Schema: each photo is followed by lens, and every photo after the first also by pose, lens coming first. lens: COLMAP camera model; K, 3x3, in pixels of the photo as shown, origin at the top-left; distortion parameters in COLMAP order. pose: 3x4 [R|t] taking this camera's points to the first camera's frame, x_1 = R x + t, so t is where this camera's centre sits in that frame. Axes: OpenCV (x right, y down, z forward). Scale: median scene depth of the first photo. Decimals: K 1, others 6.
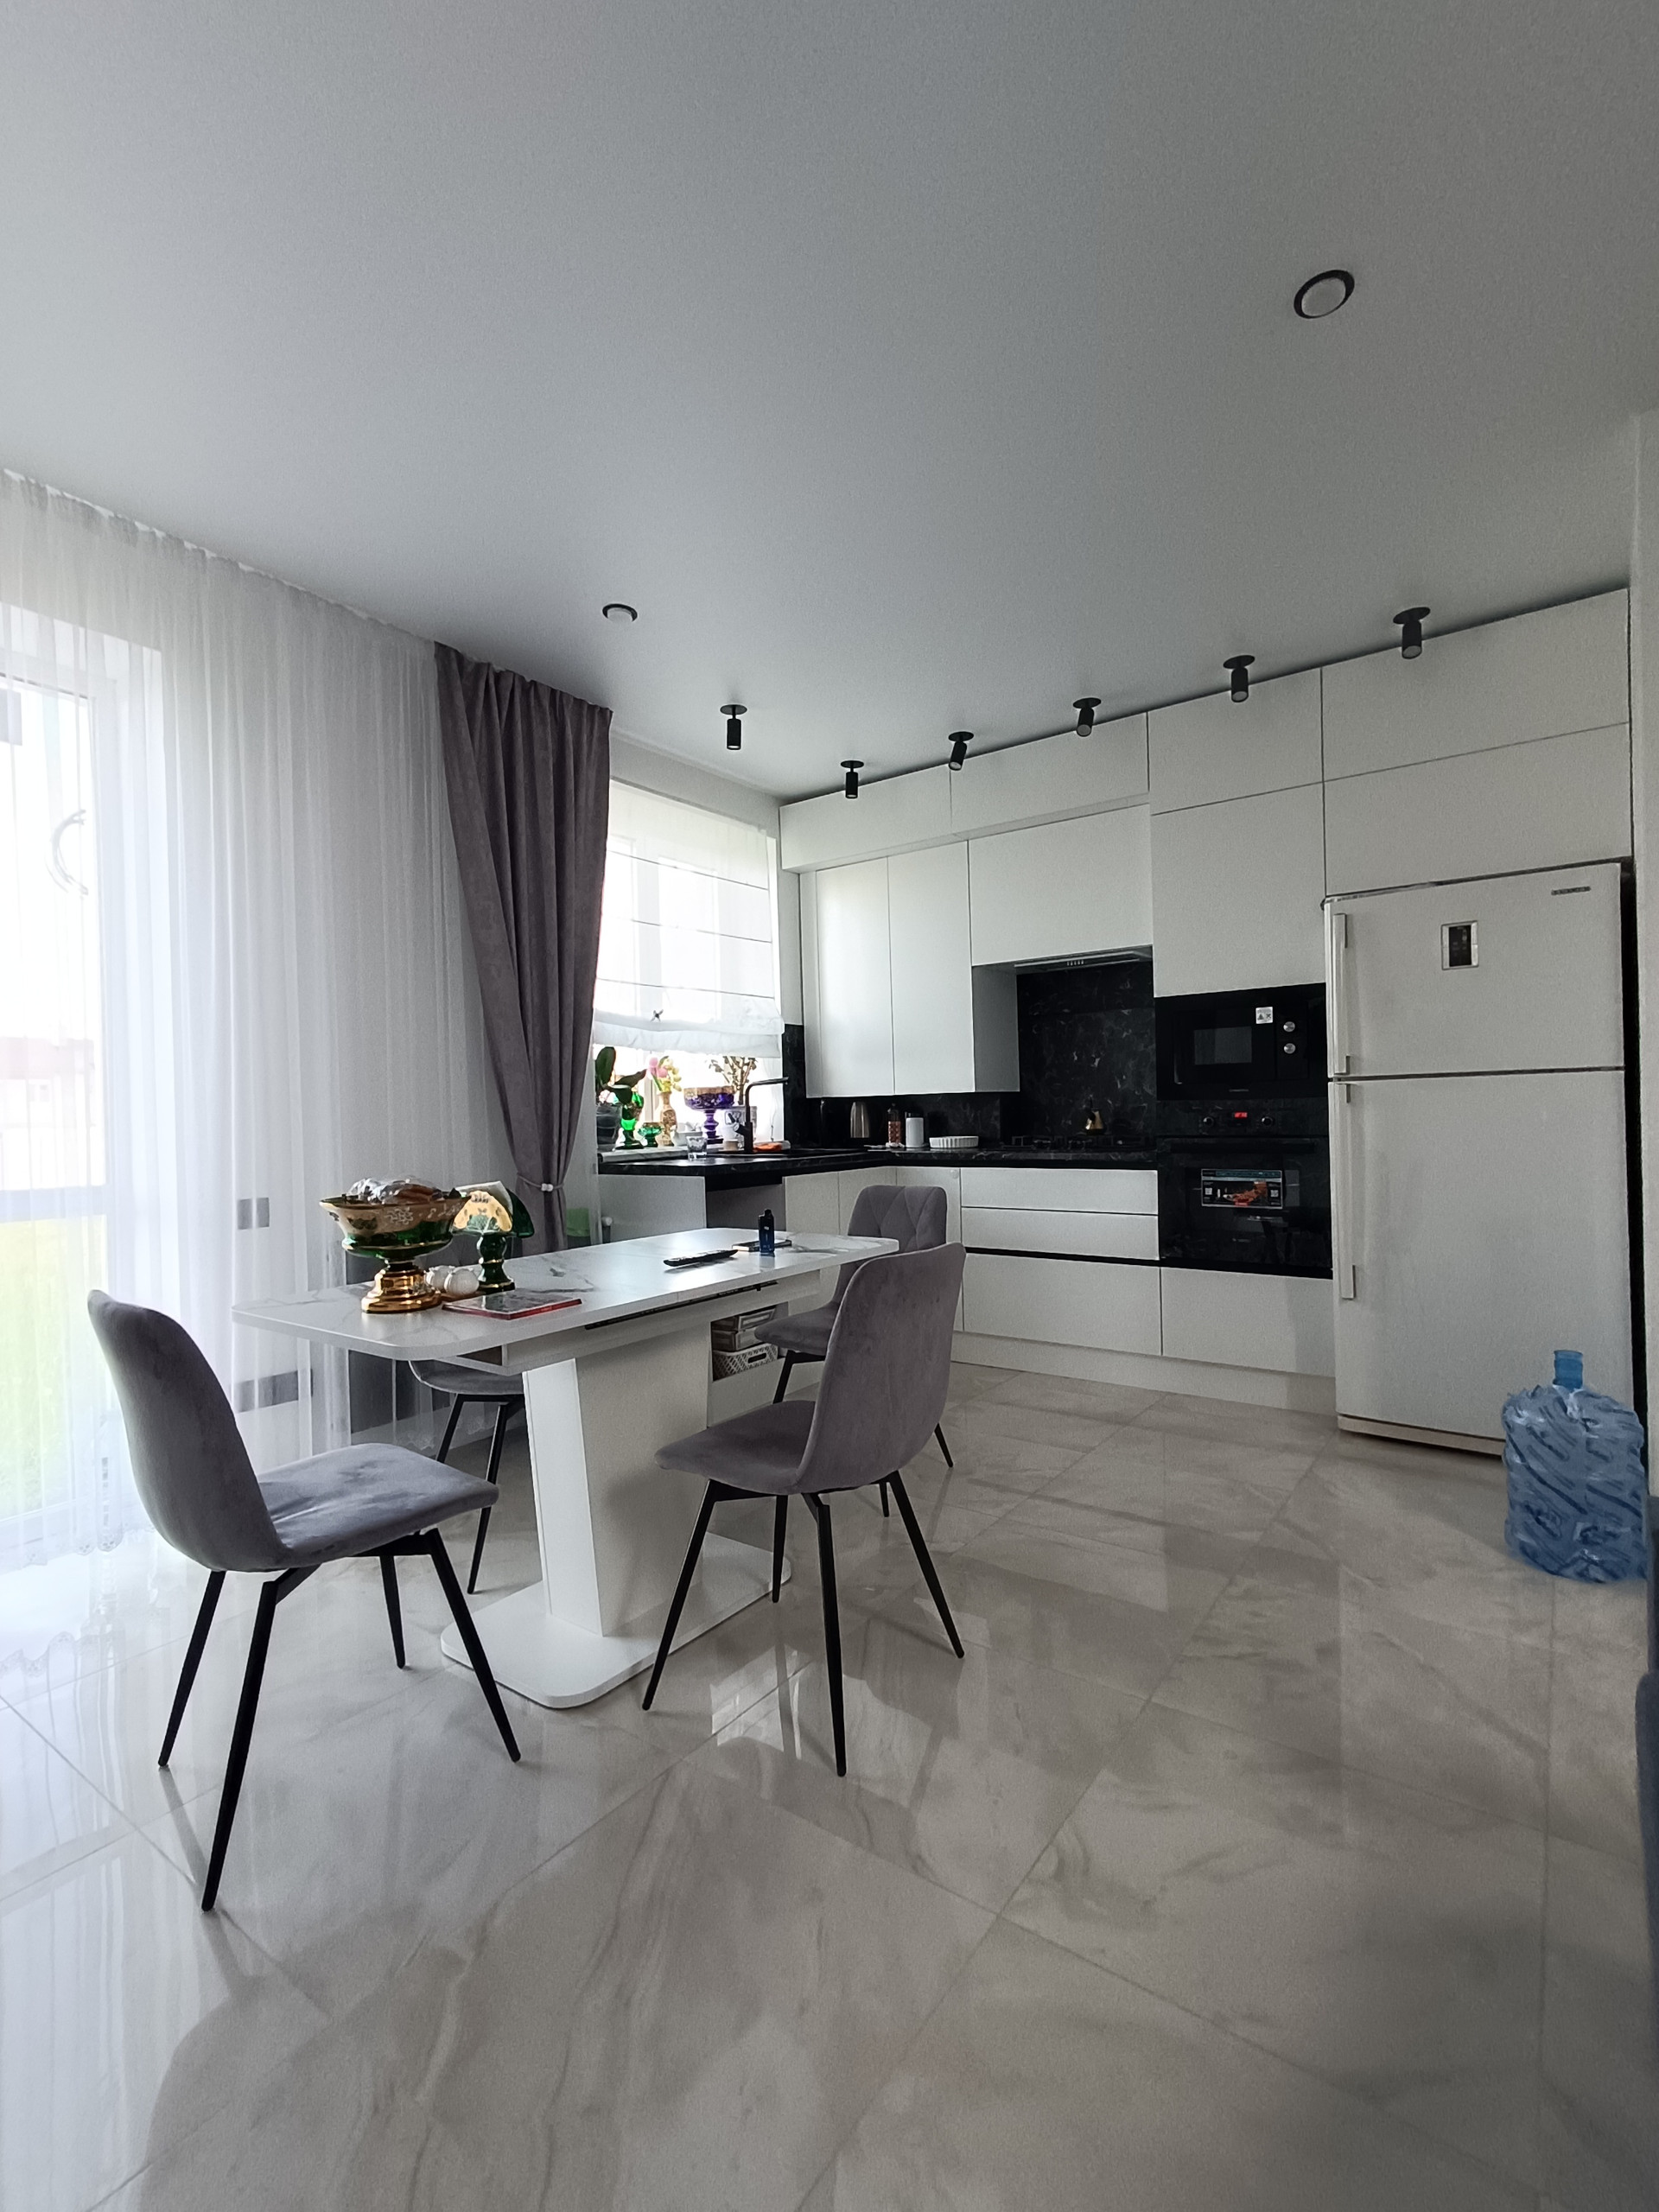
lens RADIAL K [[1019.2, 0, 839.0], [0, 1019.2, 1111.4], [0, 0, 1]] dist [0.000514, 0.005826]
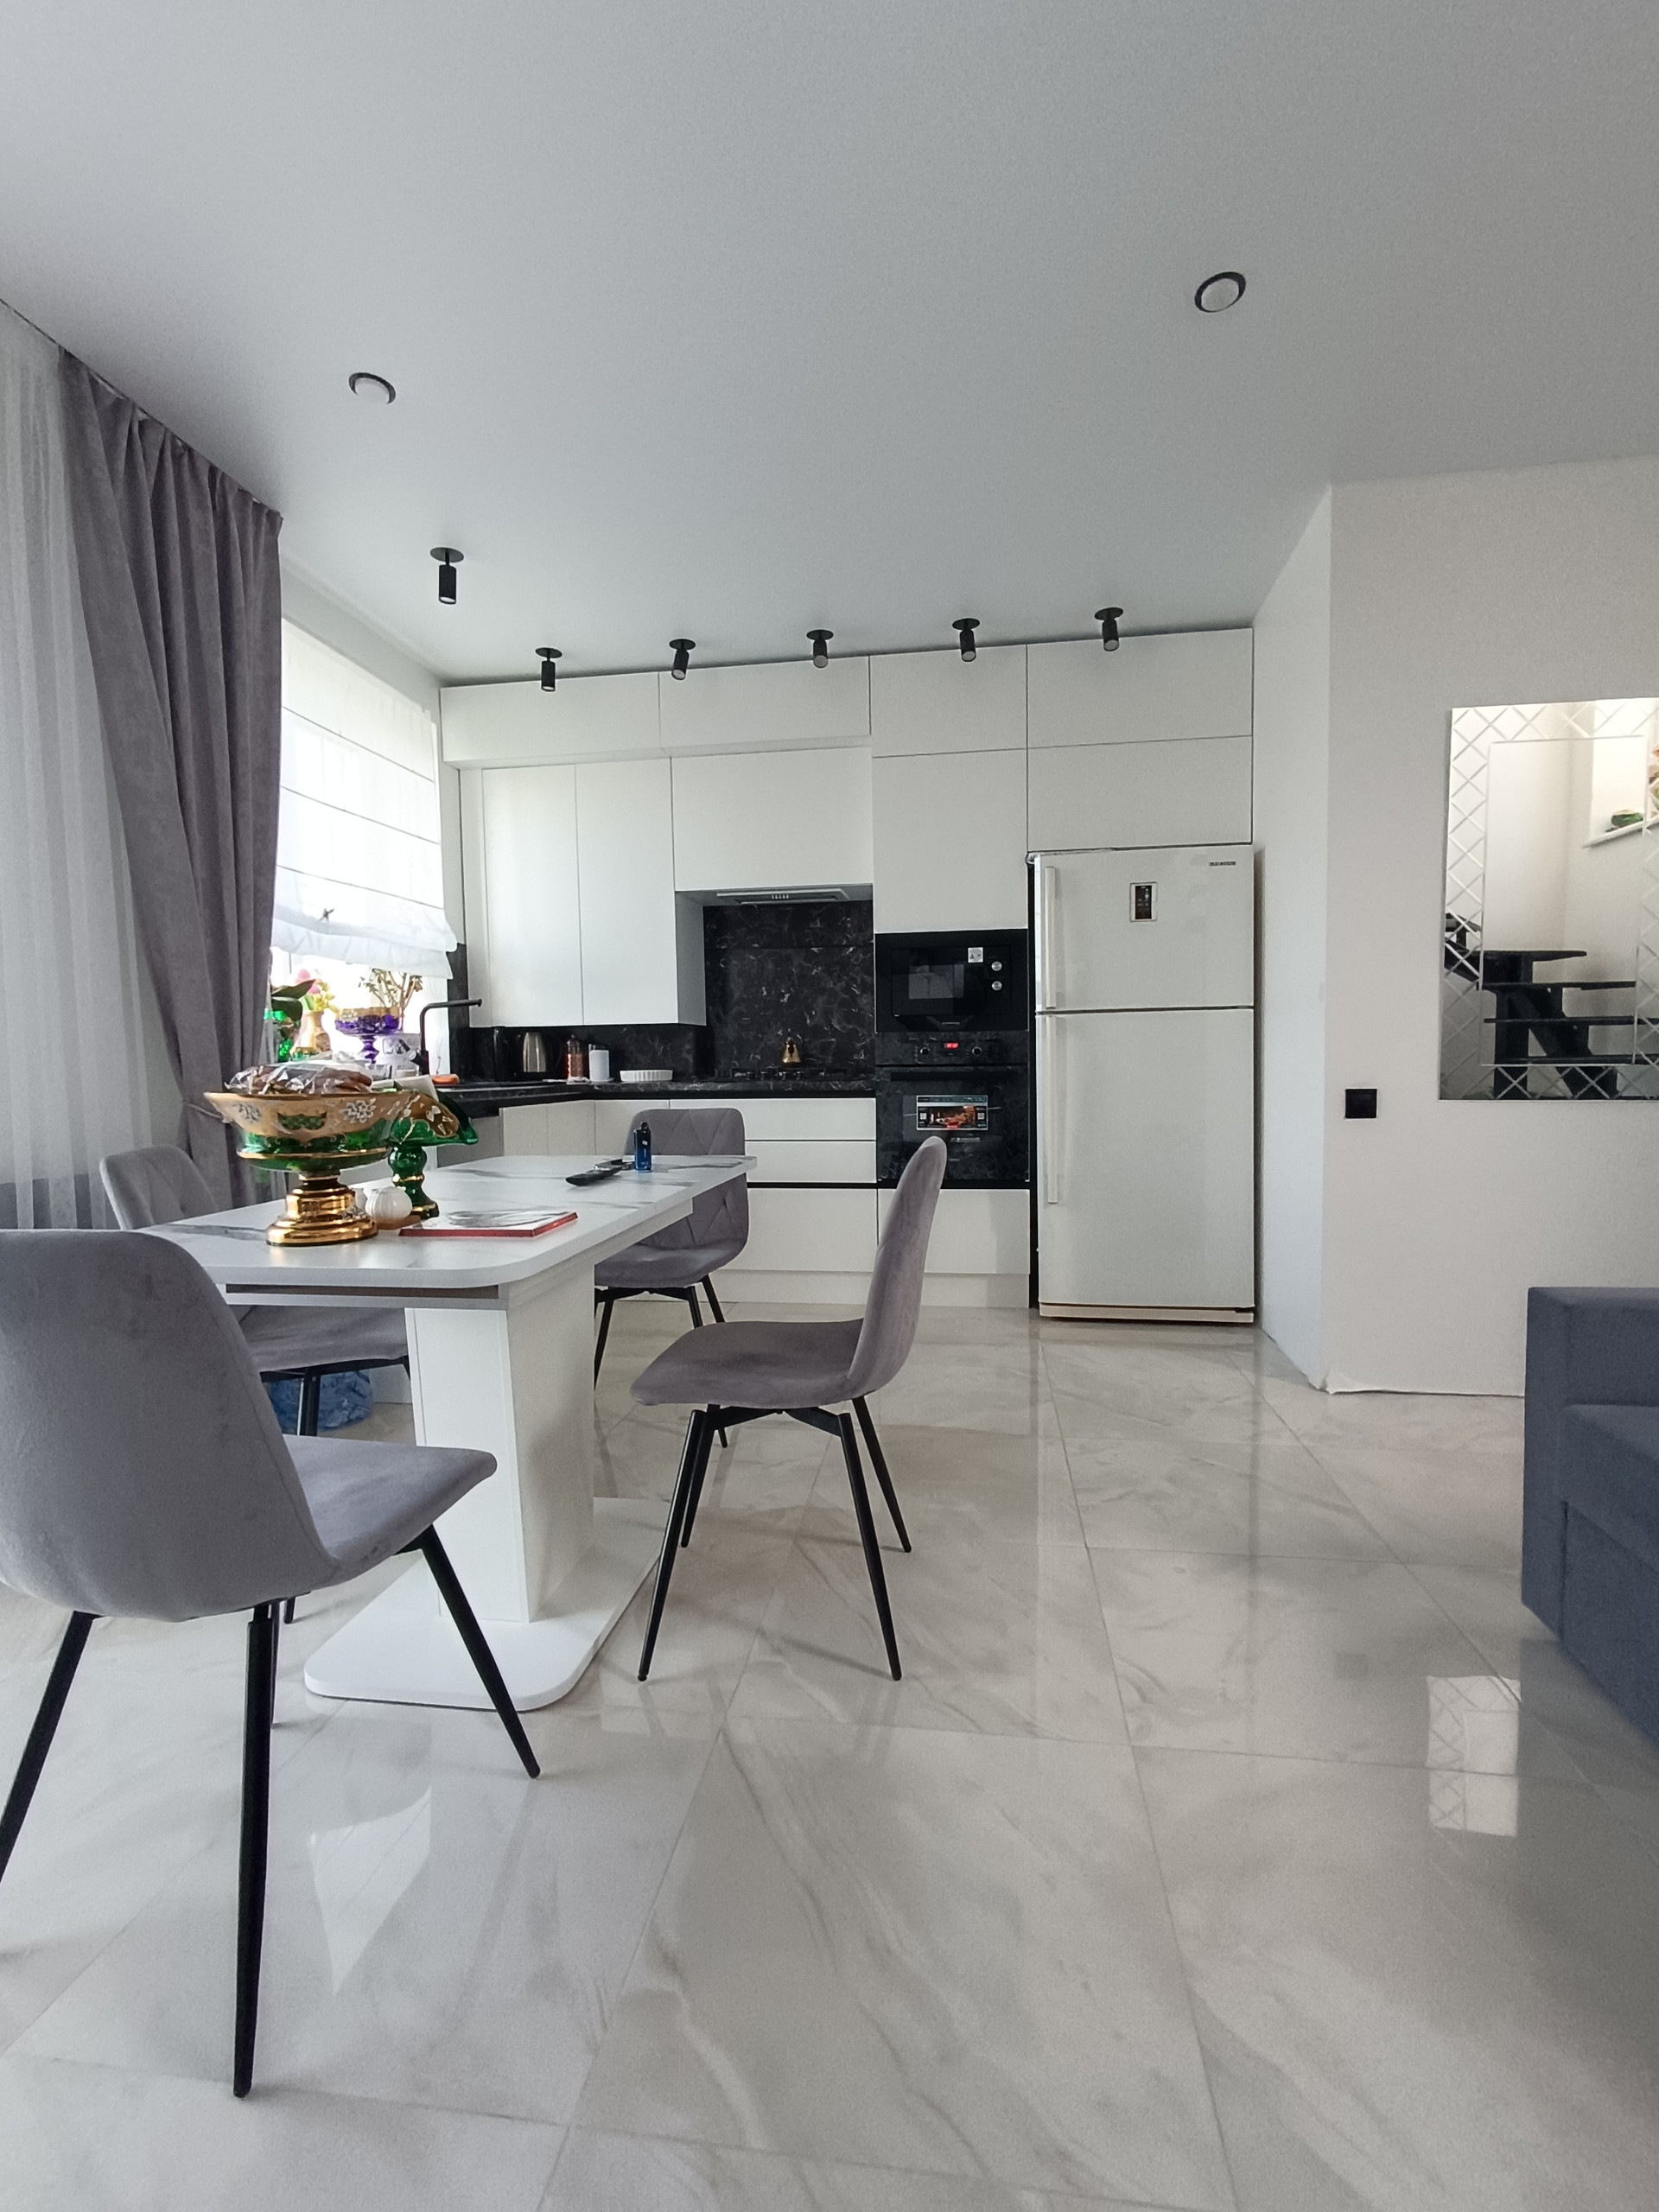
lens RADIAL K [[1019.2, 0, 839.0], [0, 1019.2, 1111.4], [0, 0, 1]] dist [0.000514, 0.005826]
pose [[0.881399, -0.010376, 0.472258, -0.223890], [-0.007074, 0.999357, 0.035159, 0.035442], [-0.472319, -0.034330, 0.880759, 0.086961]]
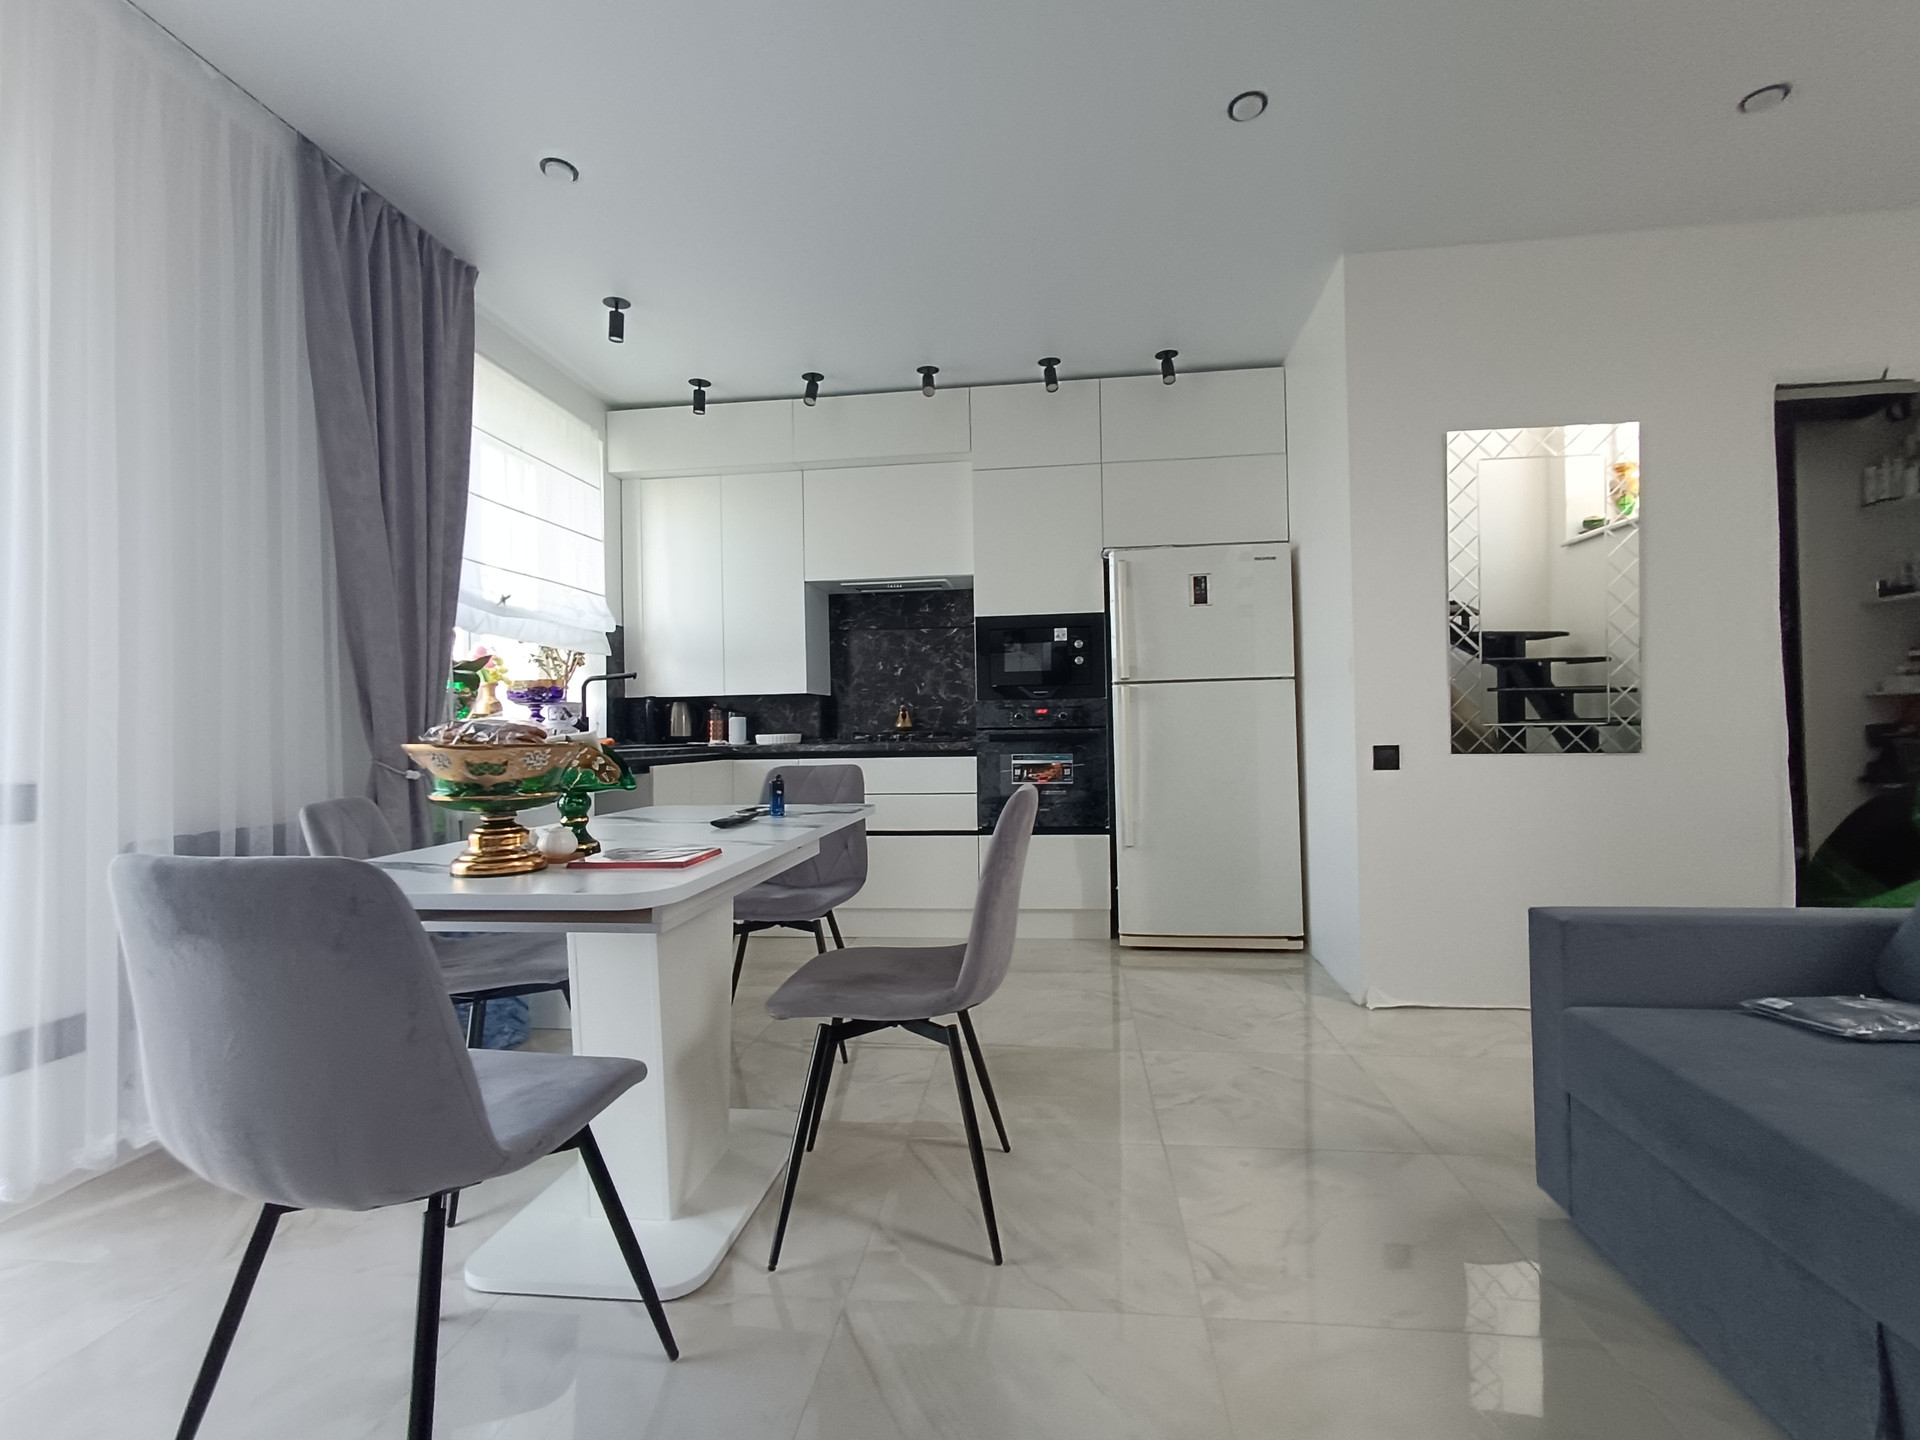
lens RADIAL K [[884.6, 0, 969.5], [0, 884.6, 708.4], [0, 0, 1]] dist [0.000514, 0.005826]
pose [[0.867637, 0.022057, 0.496709, -0.229610], [-0.003428, 0.999257, -0.038385, 0.041232], [-0.497187, 0.031601, 0.867068, 0.077779]]
